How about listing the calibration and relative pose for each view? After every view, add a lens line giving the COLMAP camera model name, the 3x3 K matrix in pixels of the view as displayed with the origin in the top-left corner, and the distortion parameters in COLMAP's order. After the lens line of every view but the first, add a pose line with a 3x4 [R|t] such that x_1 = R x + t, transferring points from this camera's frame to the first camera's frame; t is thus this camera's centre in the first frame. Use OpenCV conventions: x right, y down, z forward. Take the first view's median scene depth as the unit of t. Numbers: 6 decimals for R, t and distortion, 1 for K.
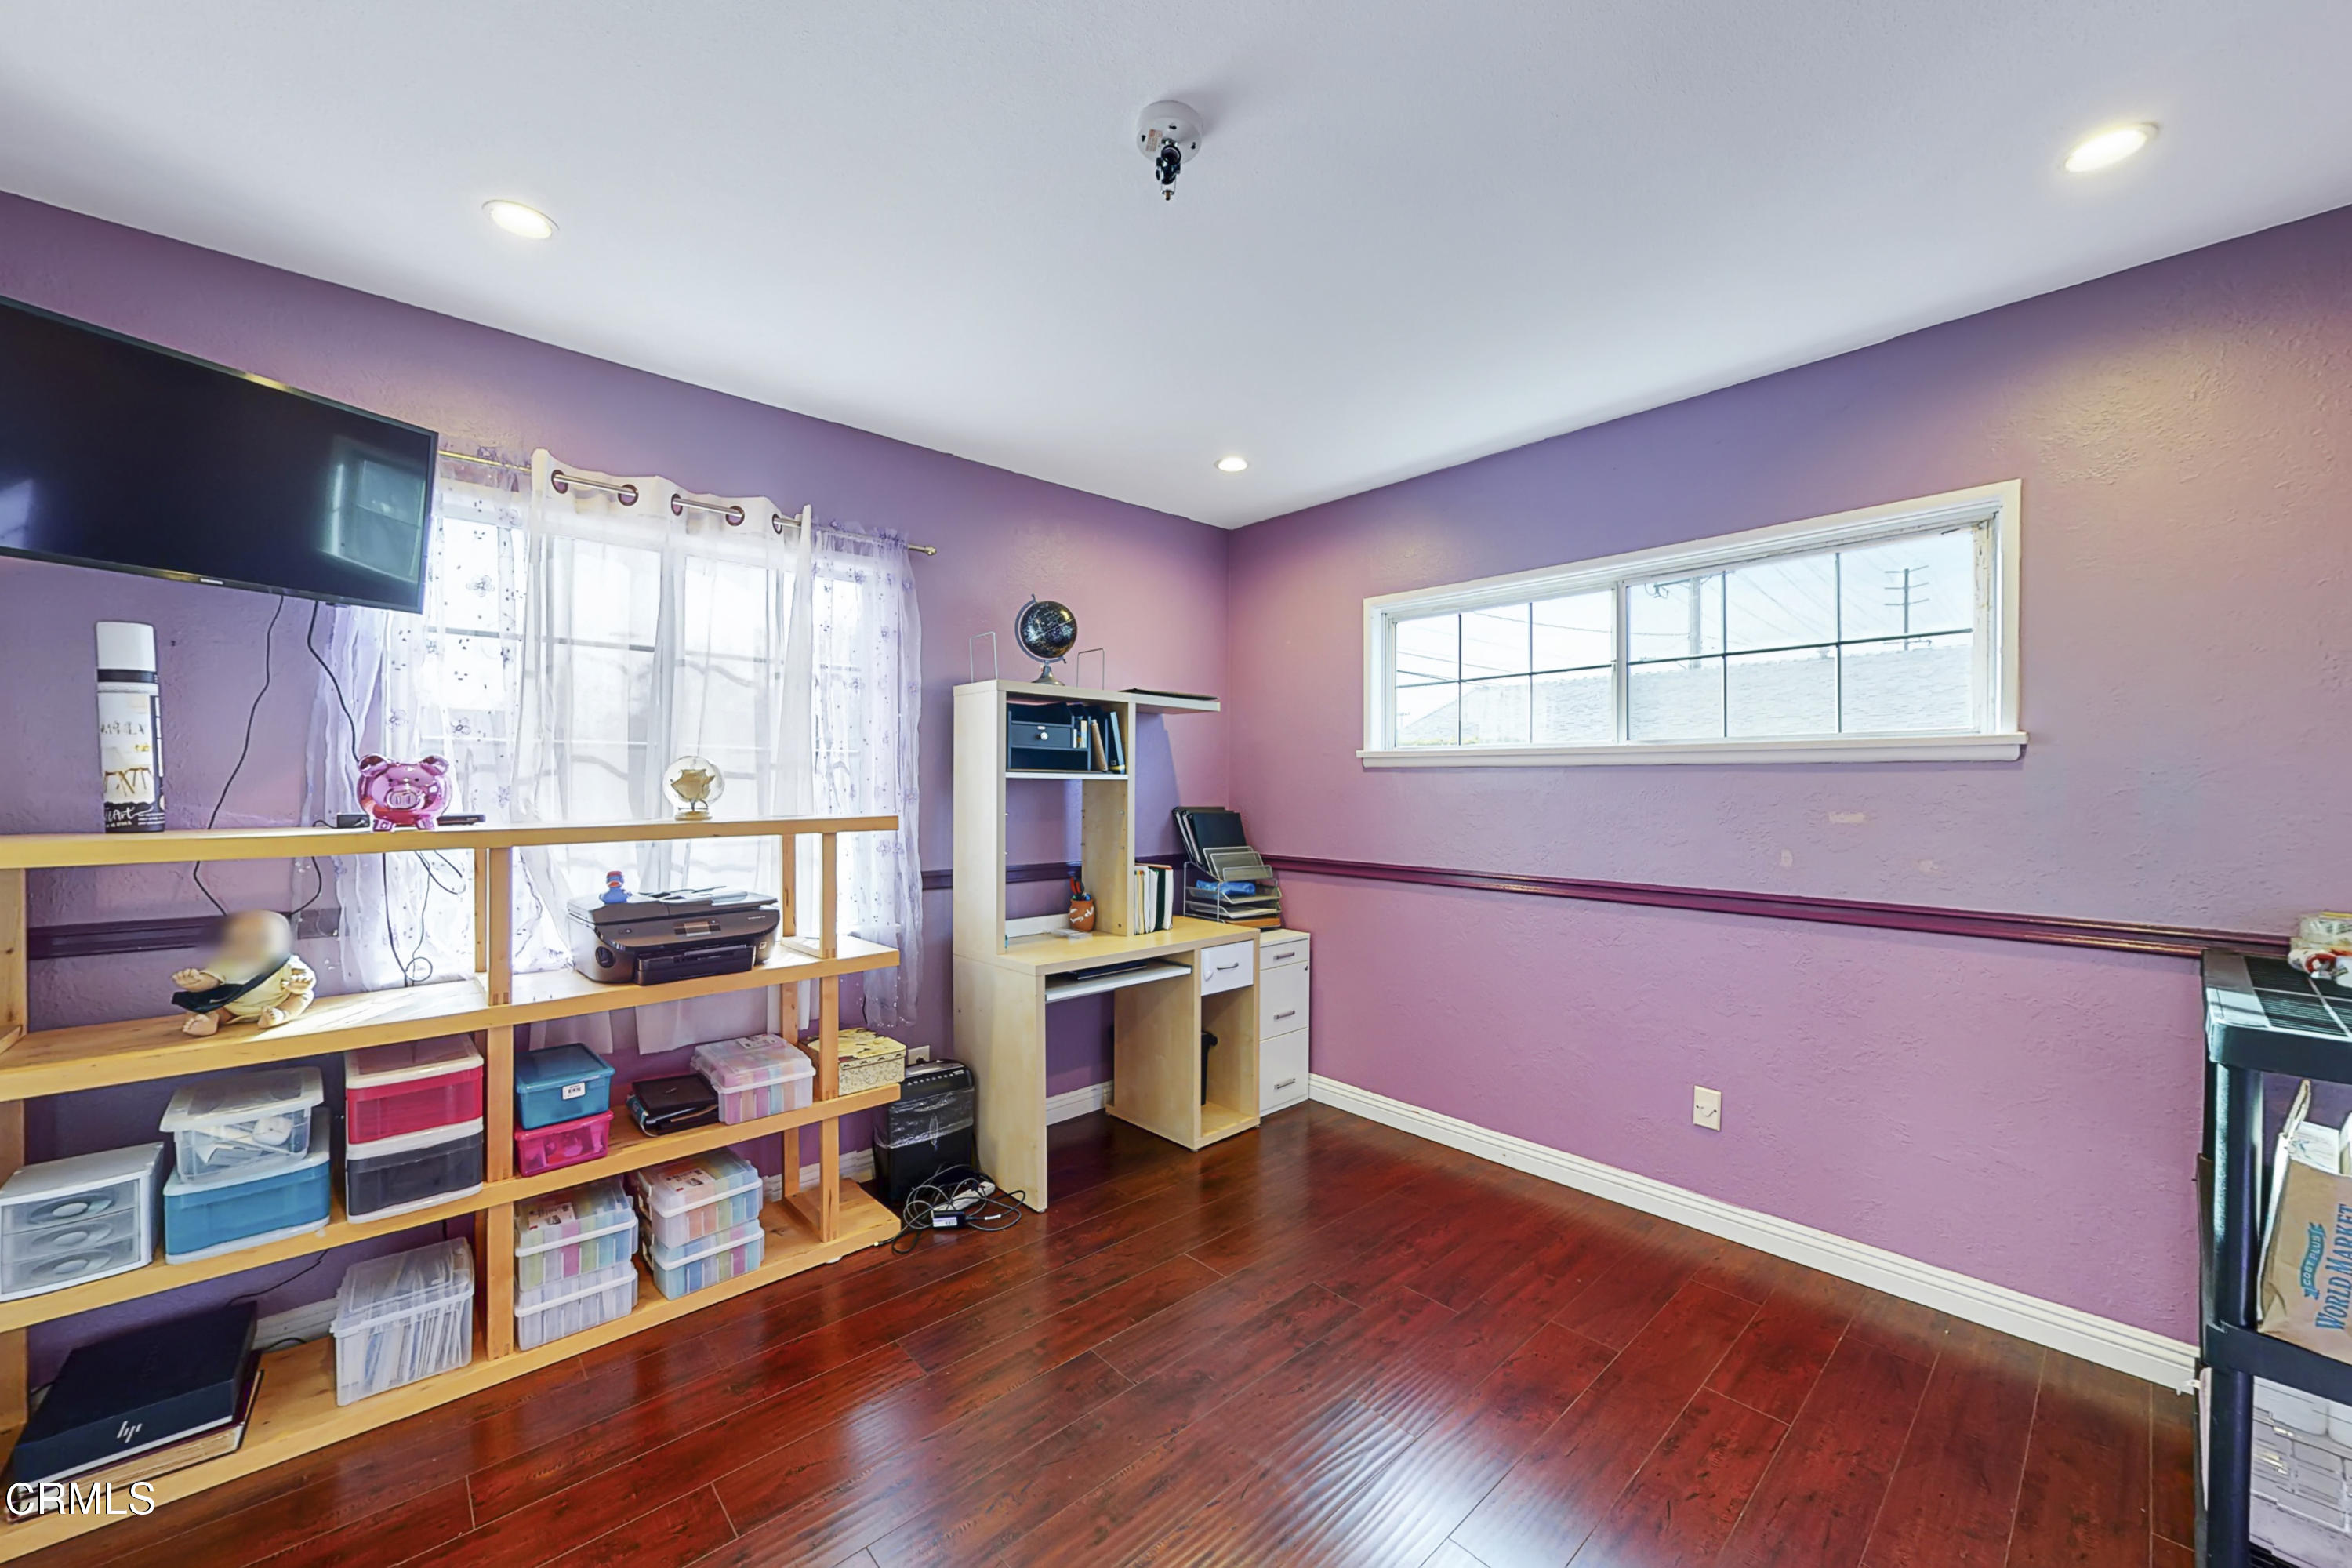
lens RADIAL K [[892.3, 0, 1175.1], [0, 892.3, 773.4], [0, 0, 1]] dist [0.000614, 0.000155]
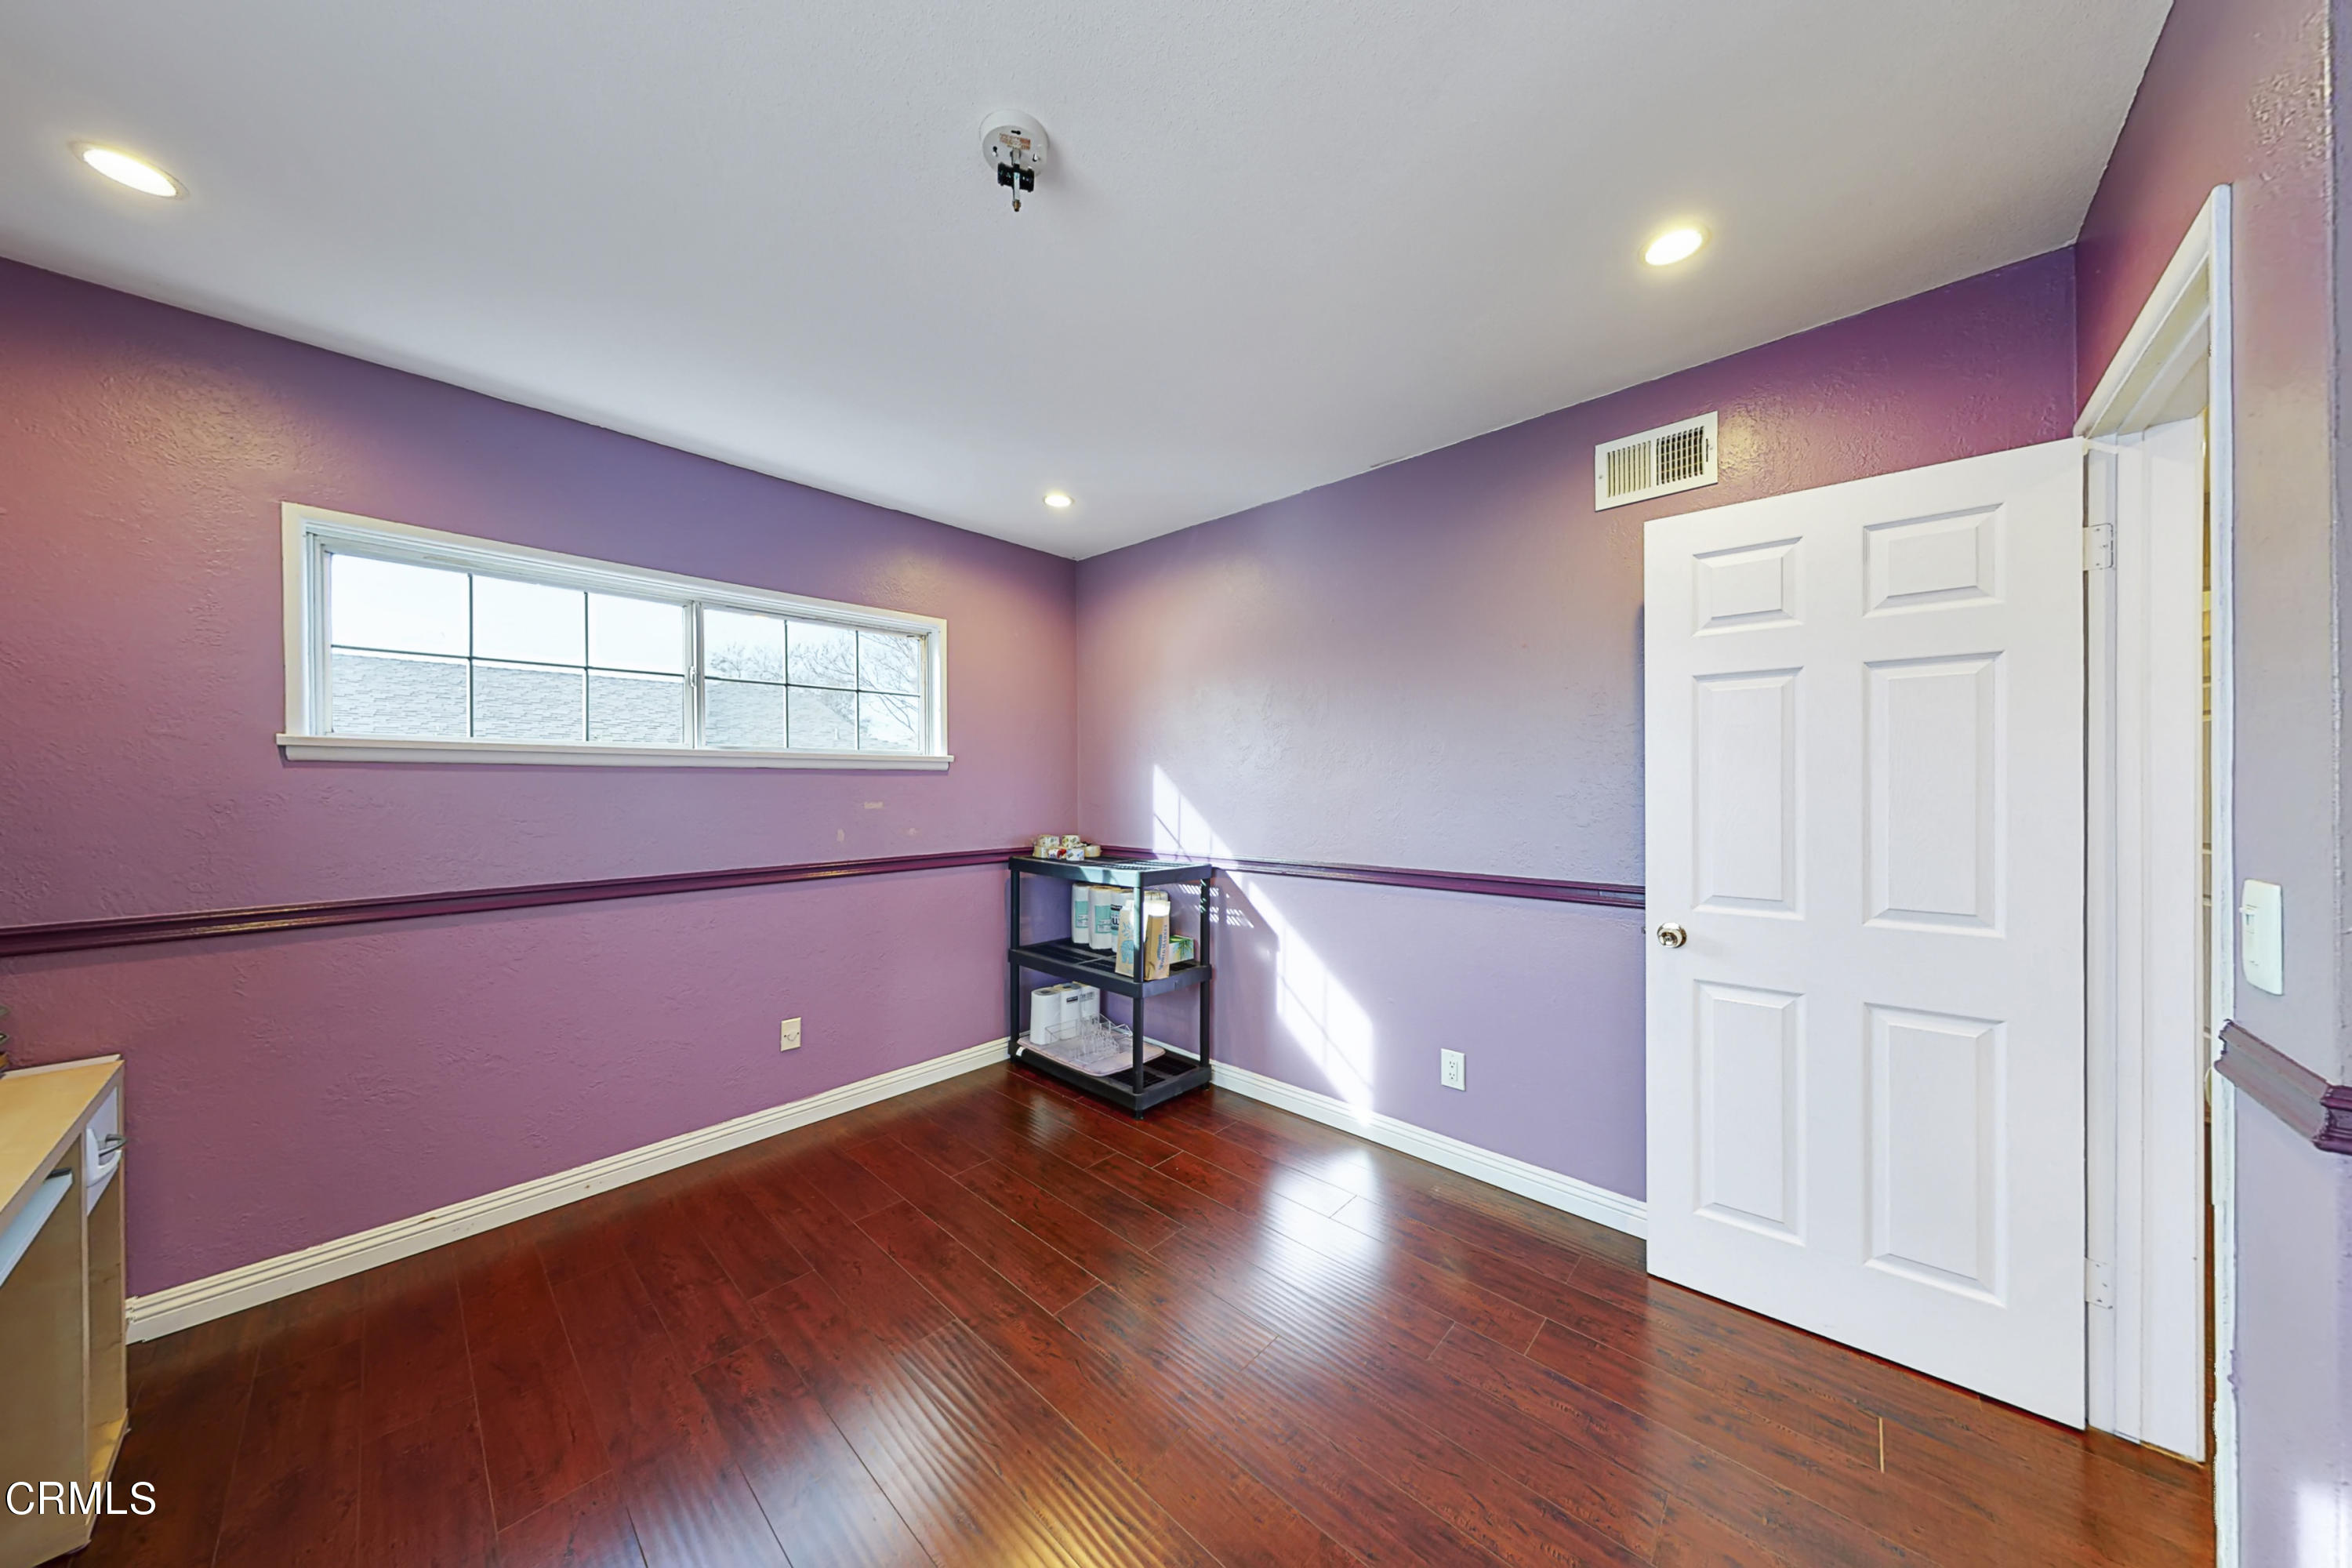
lens RADIAL K [[729.3, 0, 1169.9], [0, 729.3, 785.8], [0, 0, 1]] dist [0.000194, 0.000008]
pose [[-0.081681, -0.001657, 0.996657, -0.525547], [-0.006764, 0.999977, 0.001108, 0.010179], [-0.996636, -0.006651, -0.081691, 0.564990]]
